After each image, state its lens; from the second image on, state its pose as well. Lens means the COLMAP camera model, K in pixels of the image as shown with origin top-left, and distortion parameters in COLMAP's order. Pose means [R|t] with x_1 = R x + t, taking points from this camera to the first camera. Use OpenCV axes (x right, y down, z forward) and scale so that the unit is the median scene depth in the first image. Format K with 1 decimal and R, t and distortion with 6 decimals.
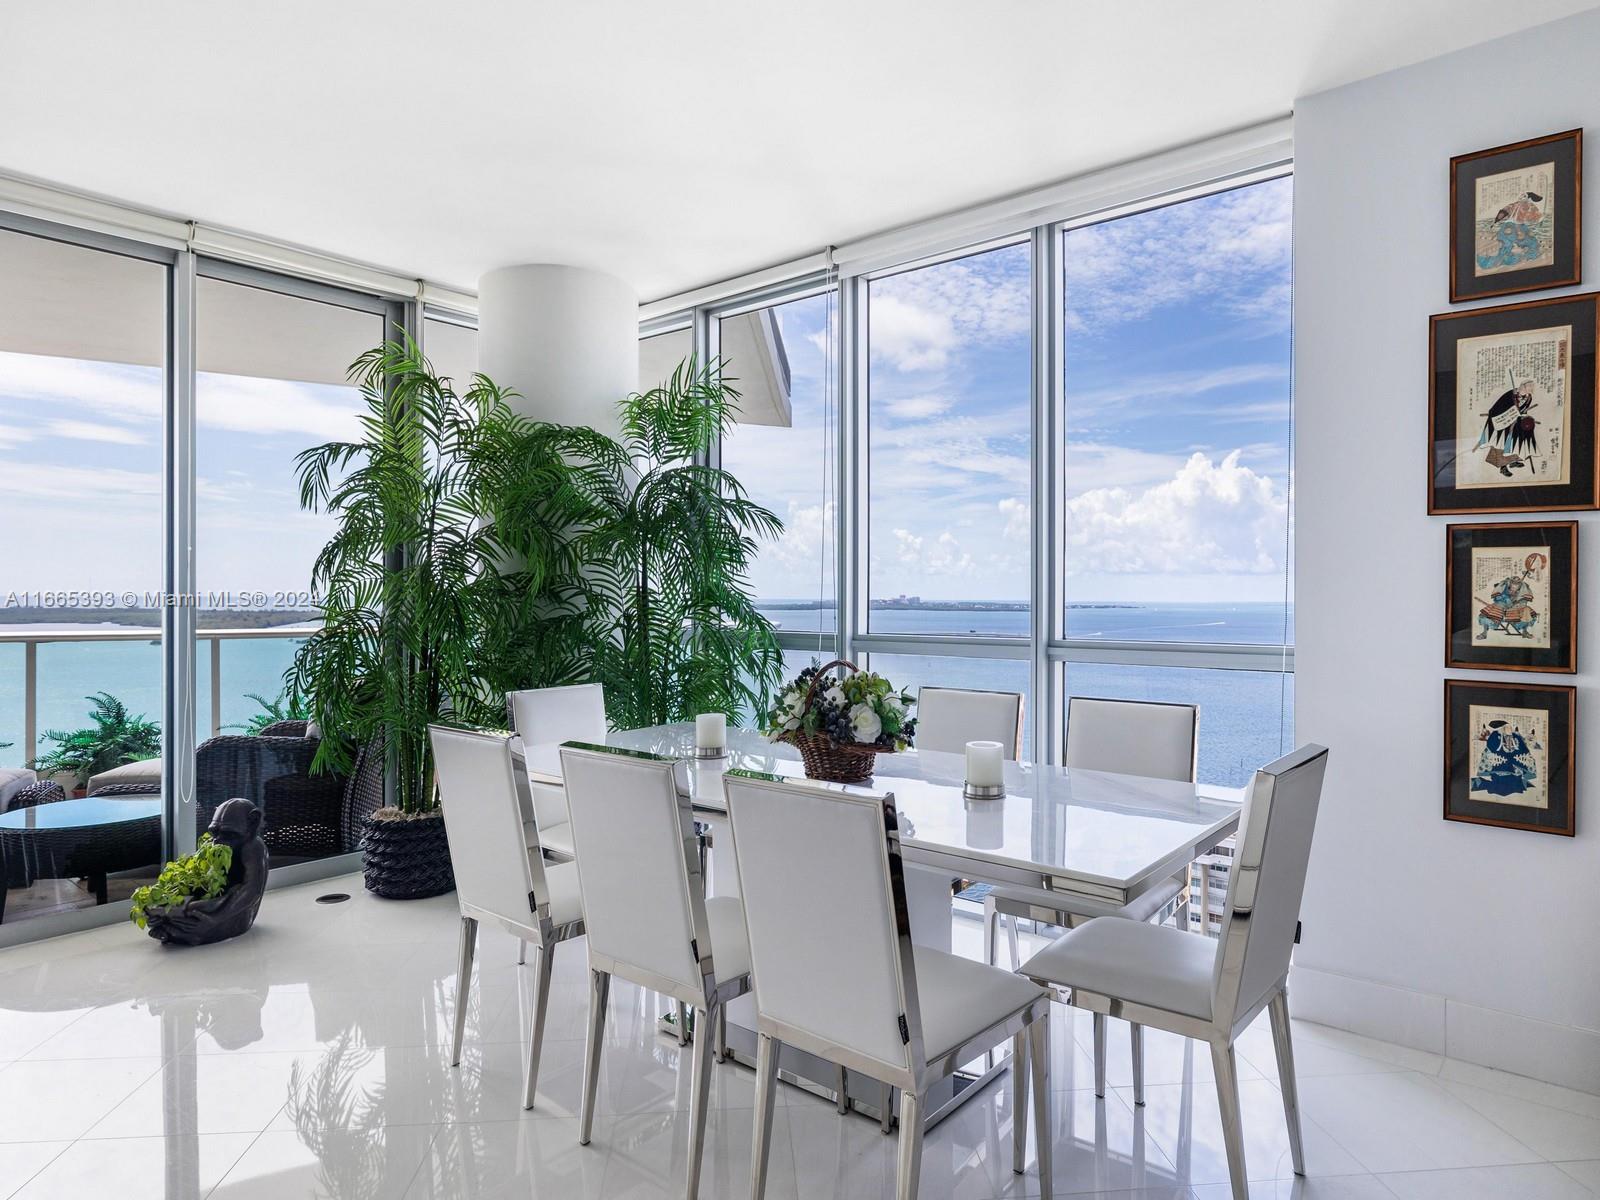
lens RADIAL K [[985.6, 0, 800.4], [0, 985.6, 597.1], [0, 0, 1]] dist [-0.002297, -0.000168]
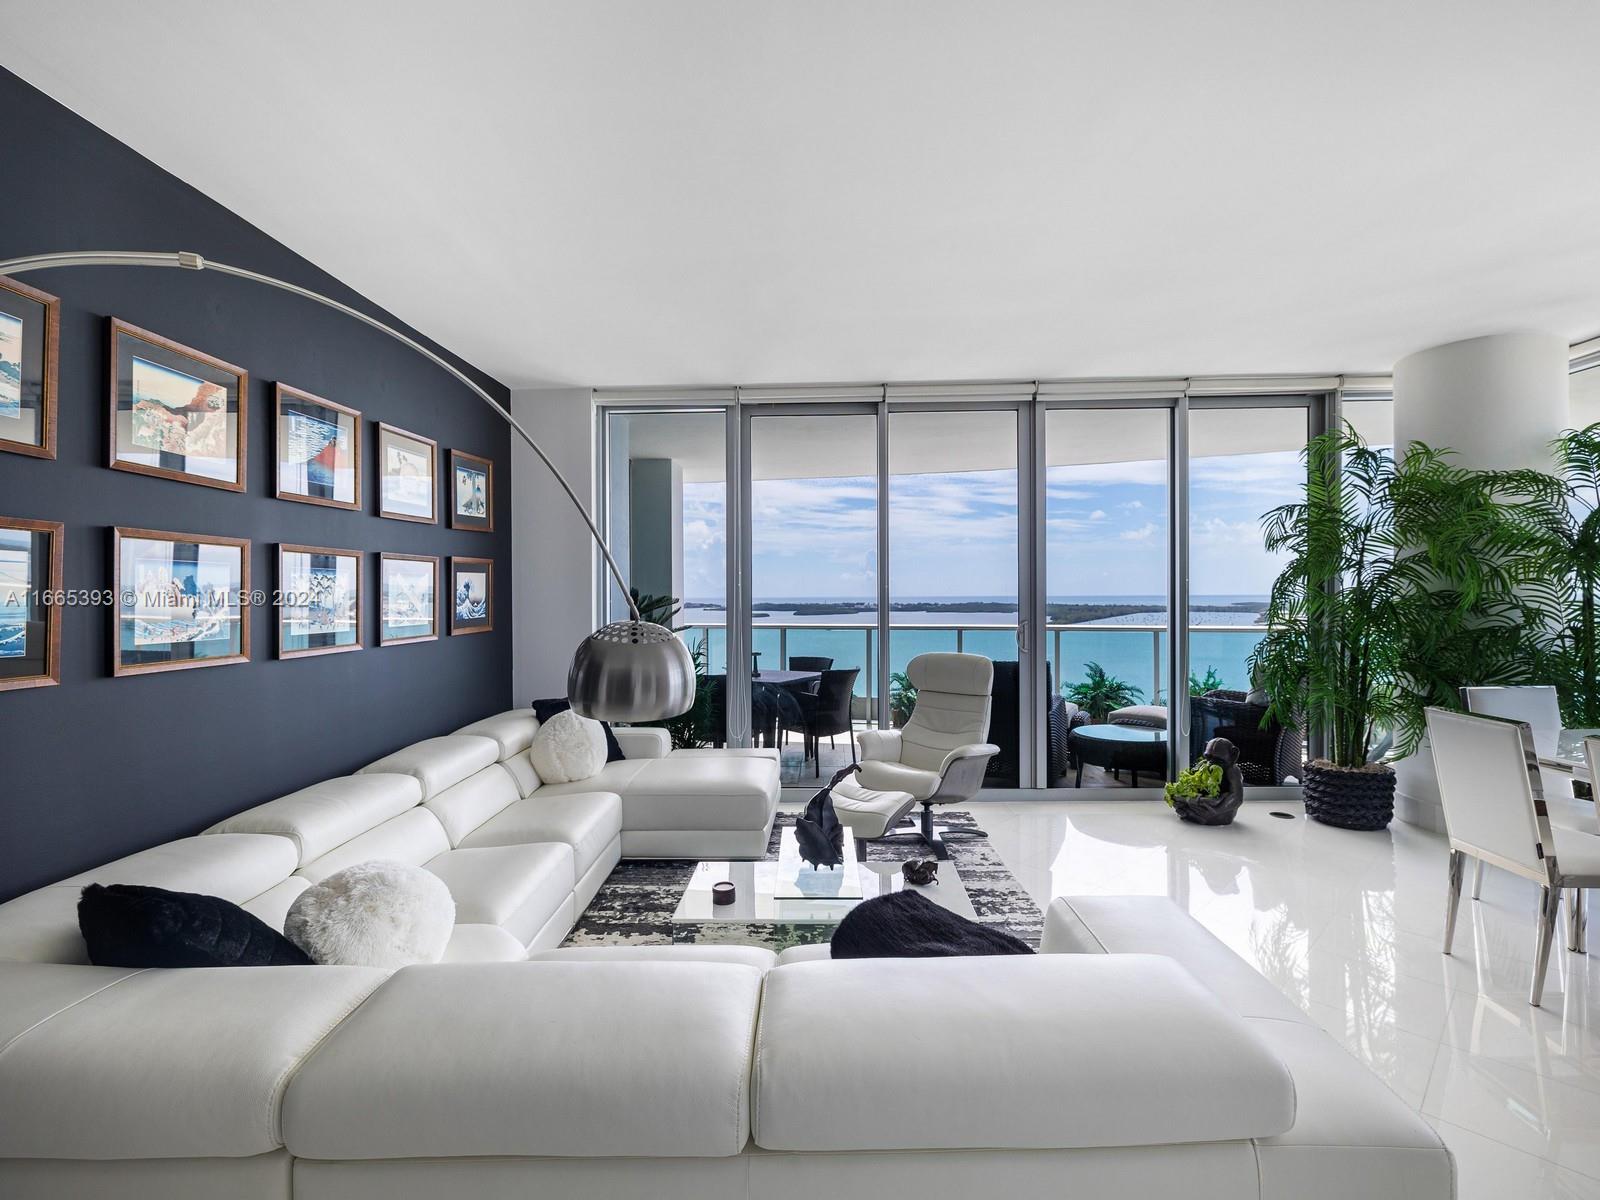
lens RADIAL K [[723.5, 0, 807.2], [0, 723.5, 600.1], [0, 0, 1]] dist [-0.003444, 0.000176]
pose [[0.625371, -0.002117, -0.780324, -0.122610], [0.007563, 0.999966, 0.003348, -0.036681], [0.780291, -0.007995, 0.625366, -0.349031]]
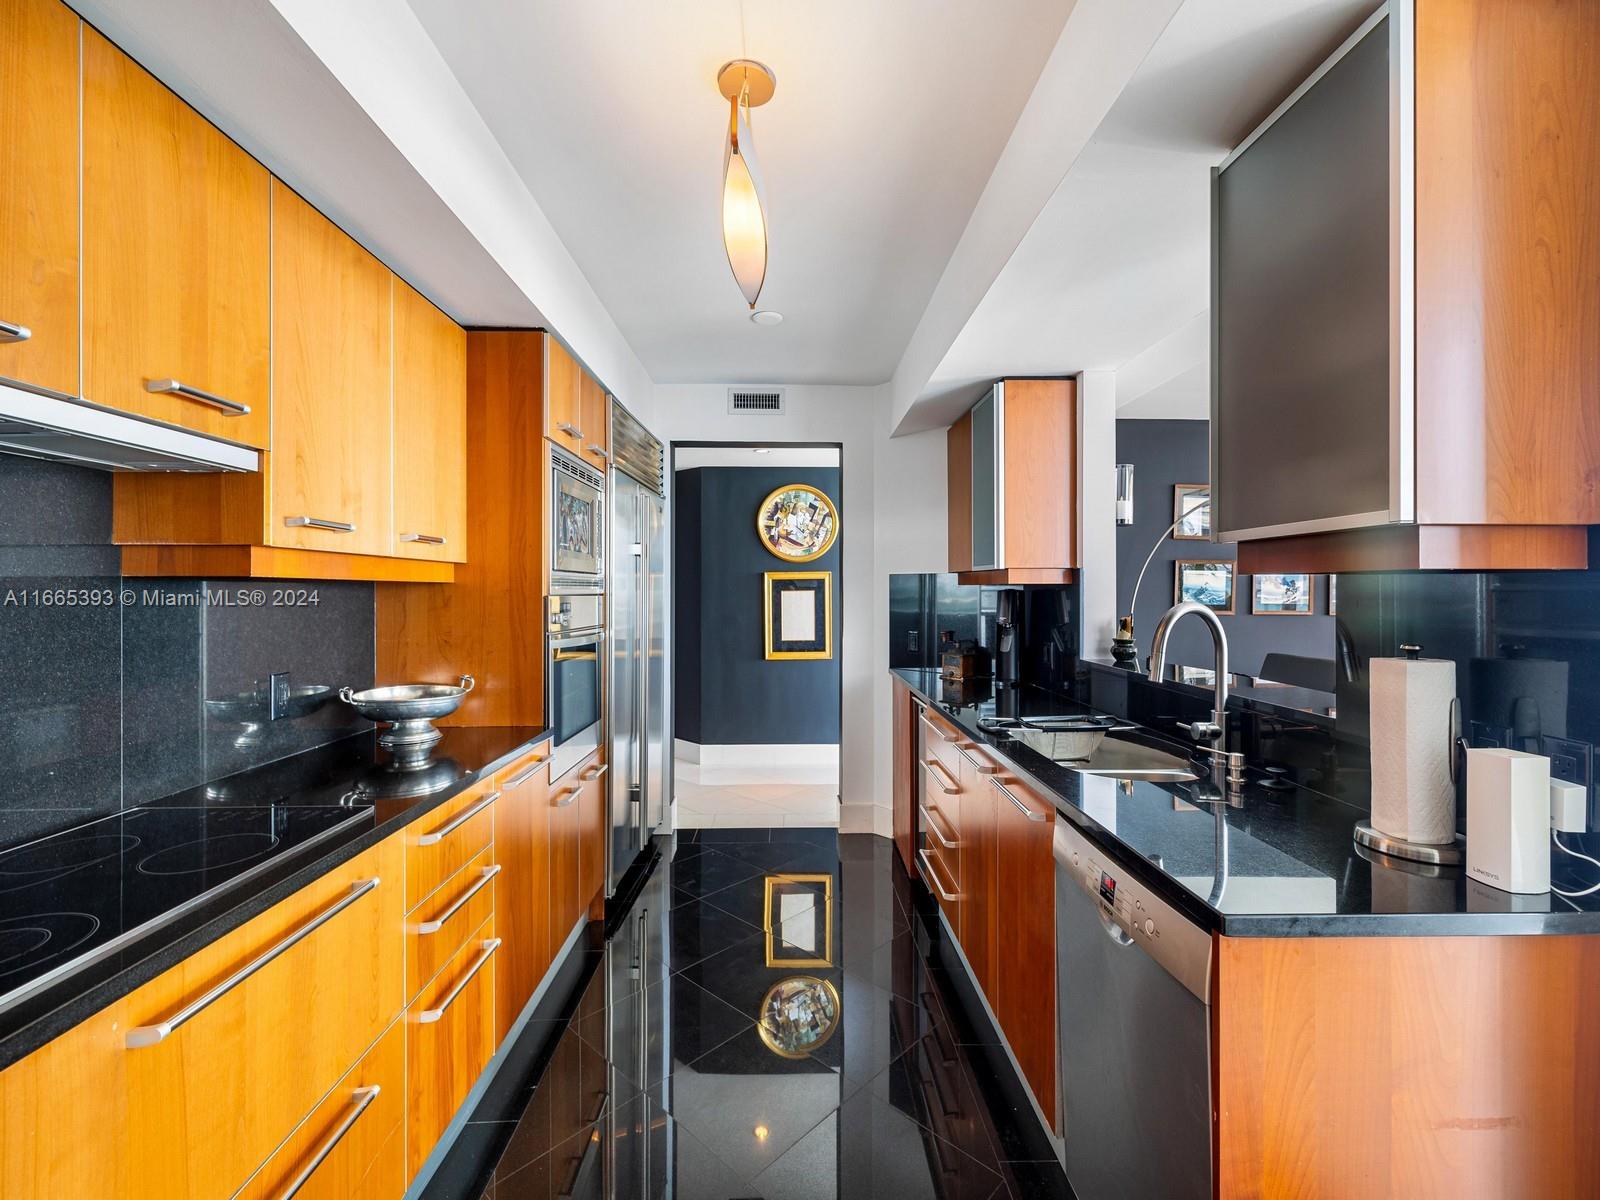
lens RADIAL K [[681.7, 0, 803.2], [0, 681.7, 593.3], [0, 0, 1]] dist [0.001675, 0.000030]
pose [[-0.745758, -0.003471, -0.666208, 1.194144], [-0.005349, 0.999985, 0.000778, -0.013882], [0.666195, 0.004144, -0.745766, 0.187421]]
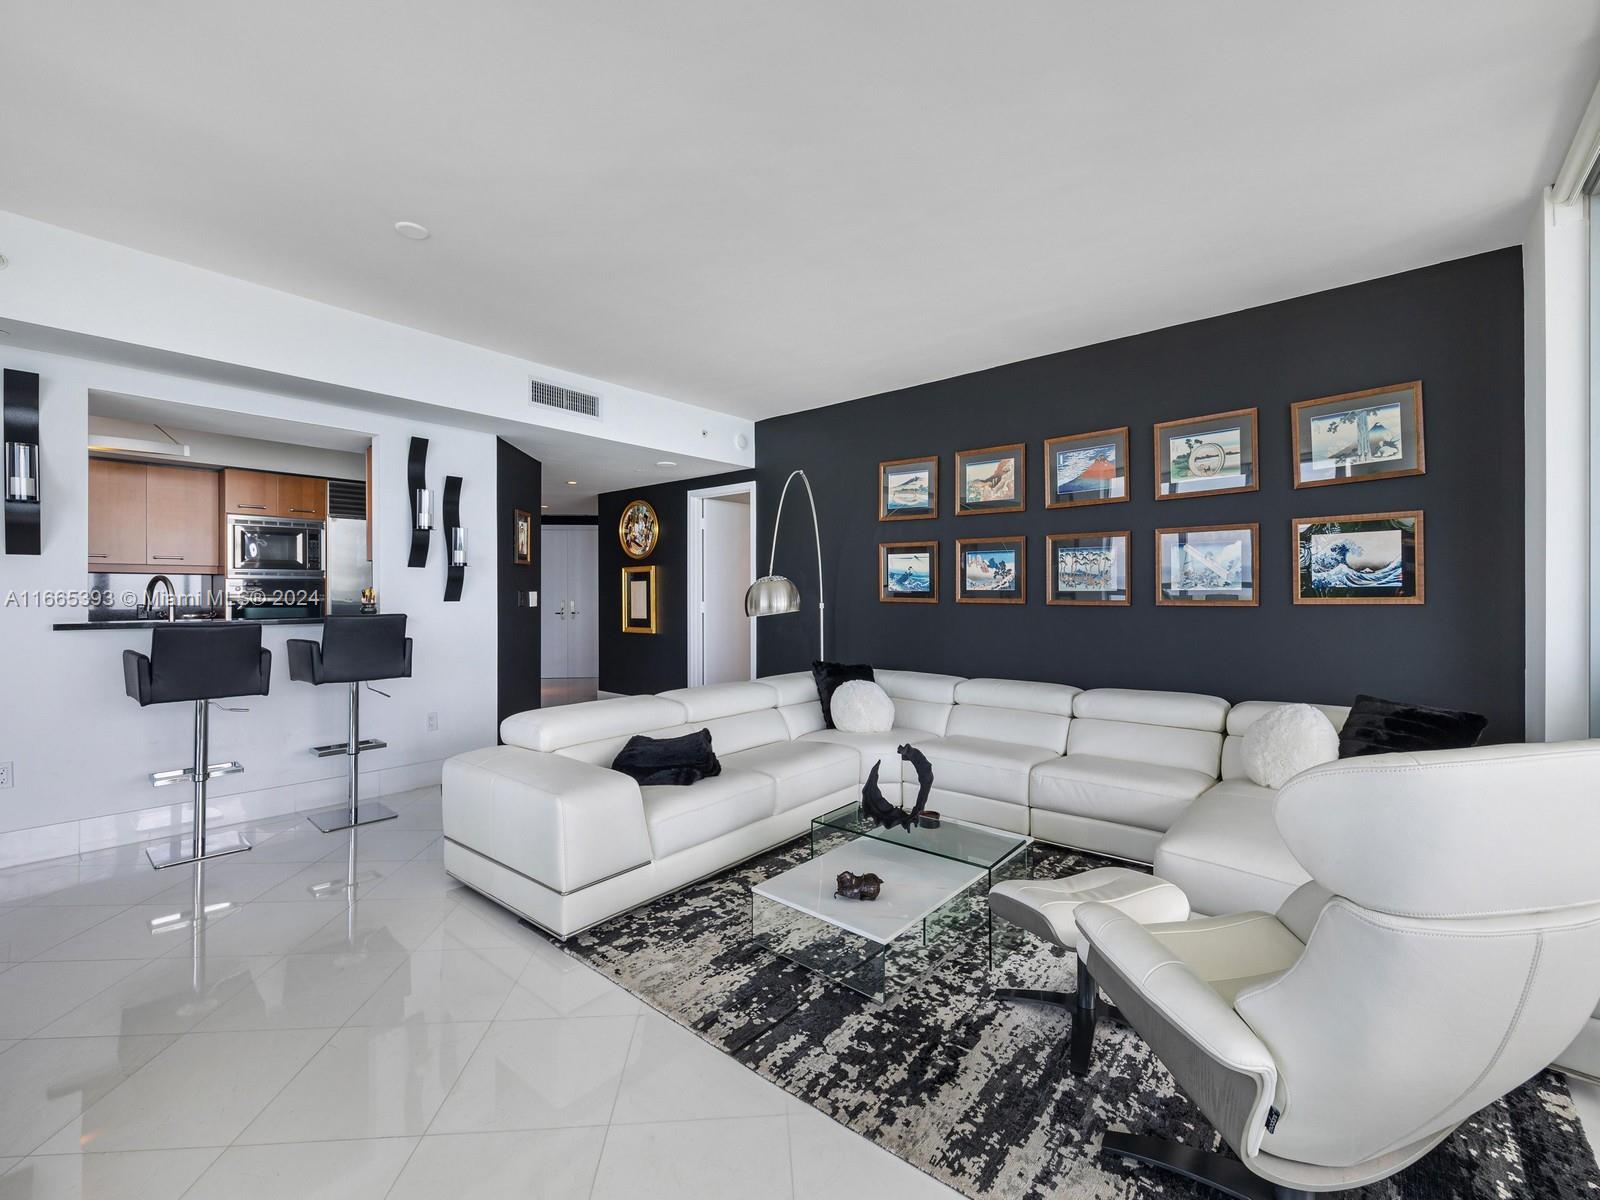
lens RADIAL K [[674.4, 0, 800.6], [0, 674.4, 591.0], [0, 0, 1]] dist [-0.002744, -0.000169]
pose [[-0.999951, -0.003949, 0.009028, -0.810936], [-0.003931, 0.999990, 0.002011, 0.012516], [-0.009036, 0.001975, -0.999957, 1.317019]]
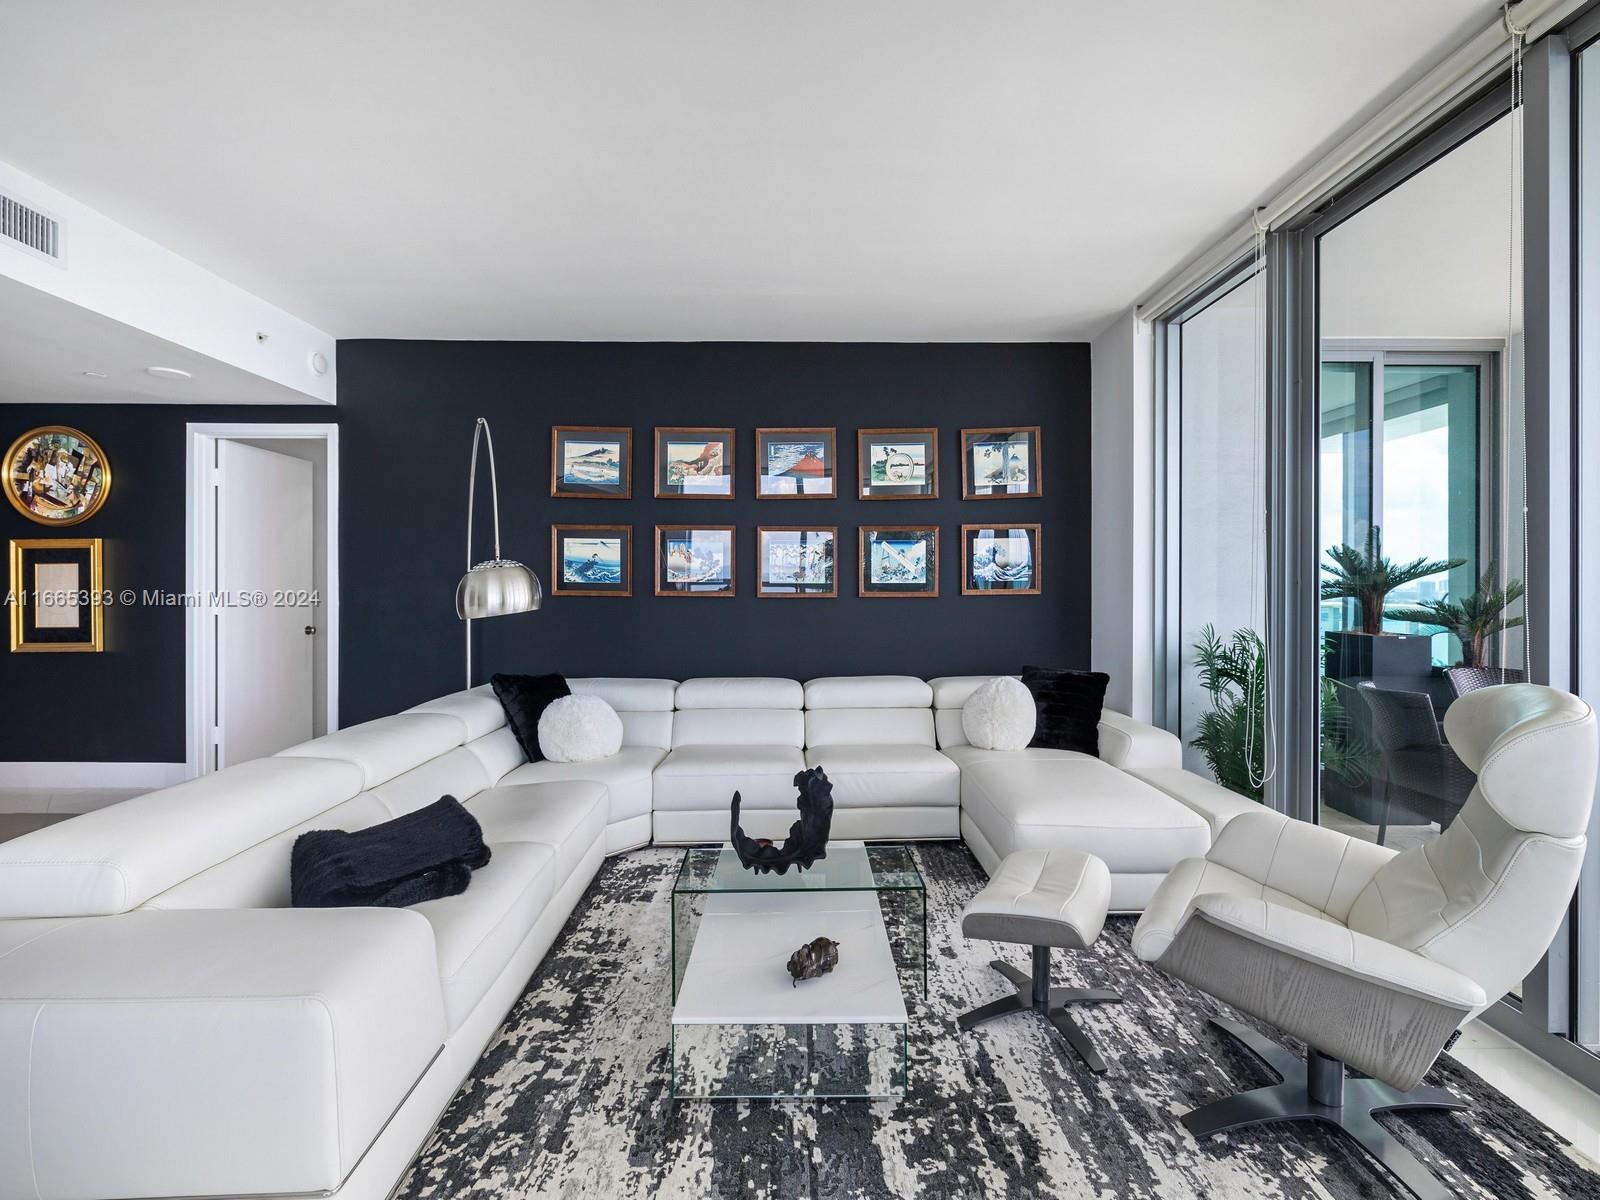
lens RADIAL K [[675.0, 0, 802.4], [0, 675.0, 584.3], [0, 0, 1]] dist [-0.002271, 0.000139]
pose [[-0.757364, -0.007186, -0.652954, -0.436710], [-0.007962, 0.999967, -0.001771, 0.018003], [0.652945, 0.003857, -0.757396, 0.963740]]
